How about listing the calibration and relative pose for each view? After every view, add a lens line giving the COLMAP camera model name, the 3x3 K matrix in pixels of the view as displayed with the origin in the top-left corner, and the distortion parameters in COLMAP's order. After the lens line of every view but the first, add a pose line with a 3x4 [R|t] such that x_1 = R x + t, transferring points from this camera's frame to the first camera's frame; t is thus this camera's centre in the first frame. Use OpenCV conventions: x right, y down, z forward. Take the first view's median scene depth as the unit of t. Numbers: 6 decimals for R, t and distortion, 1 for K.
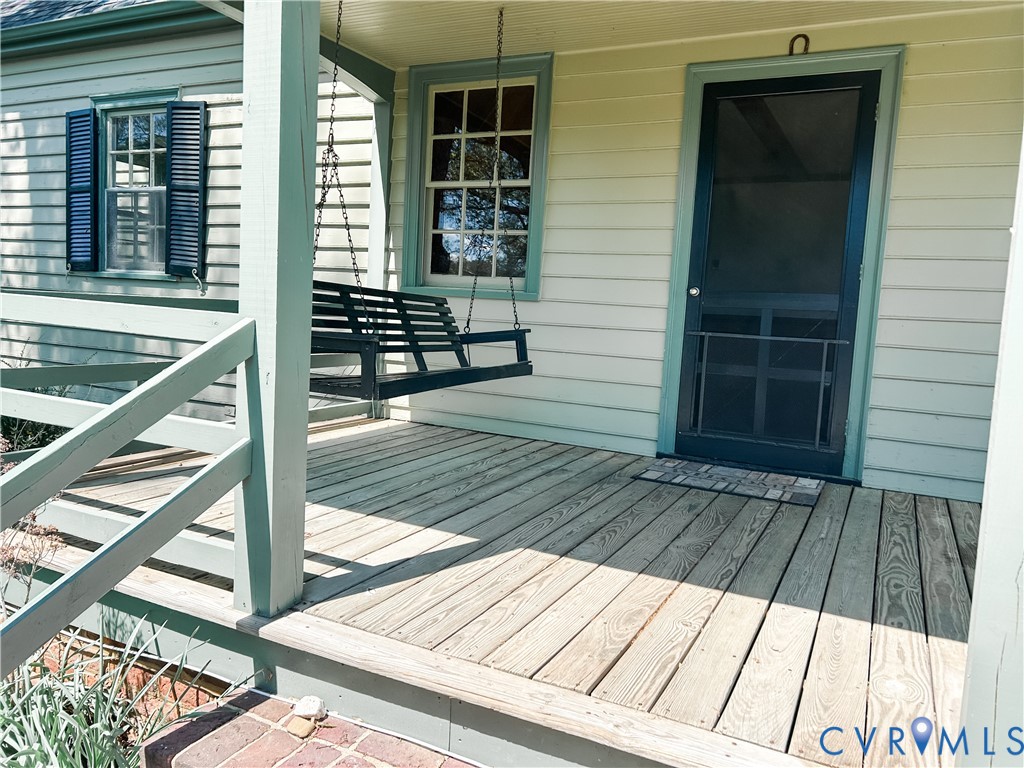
lens RADIAL K [[769.0, 0, 516.3], [0, 769.0, 384.7], [0, 0, 1]] dist [0.047183, -0.058395]
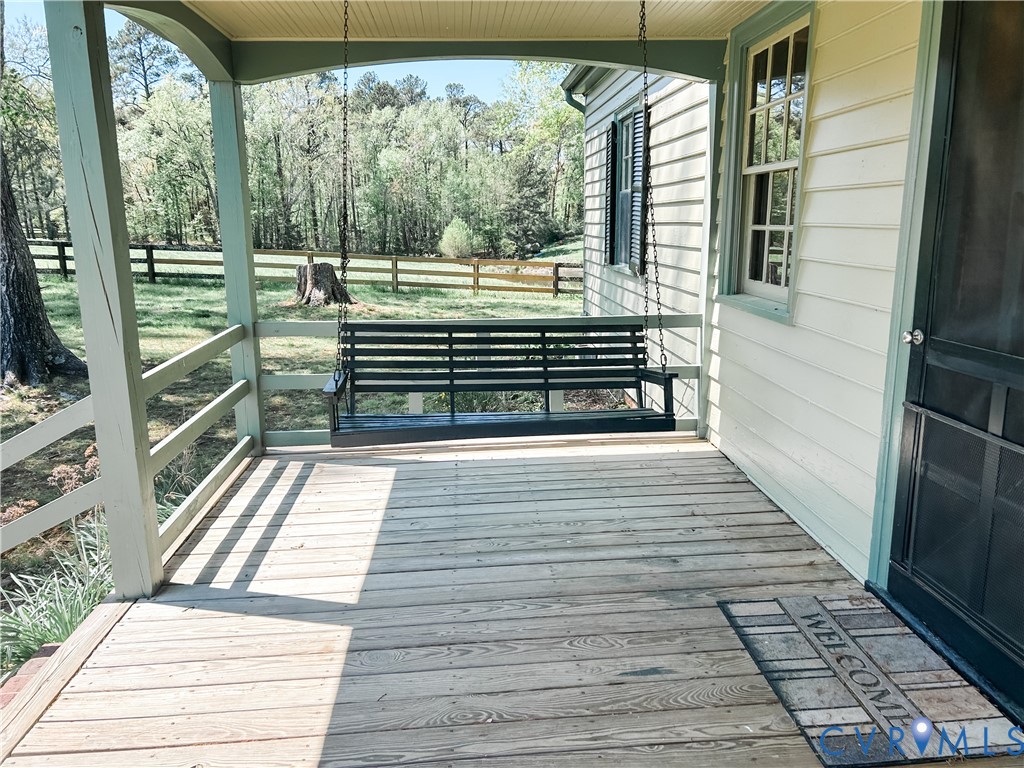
lens RADIAL K [[769.0, 0, 516.6], [0, 769.0, 383.7], [0, 0, 1]] dist [0.047183, -0.058395]
pose [[0.513832, 0.119128, -0.849579, 0.714515], [-0.050529, 0.992795, 0.108650, -0.164727], [0.856401, -0.012899, 0.516150, 0.533616]]
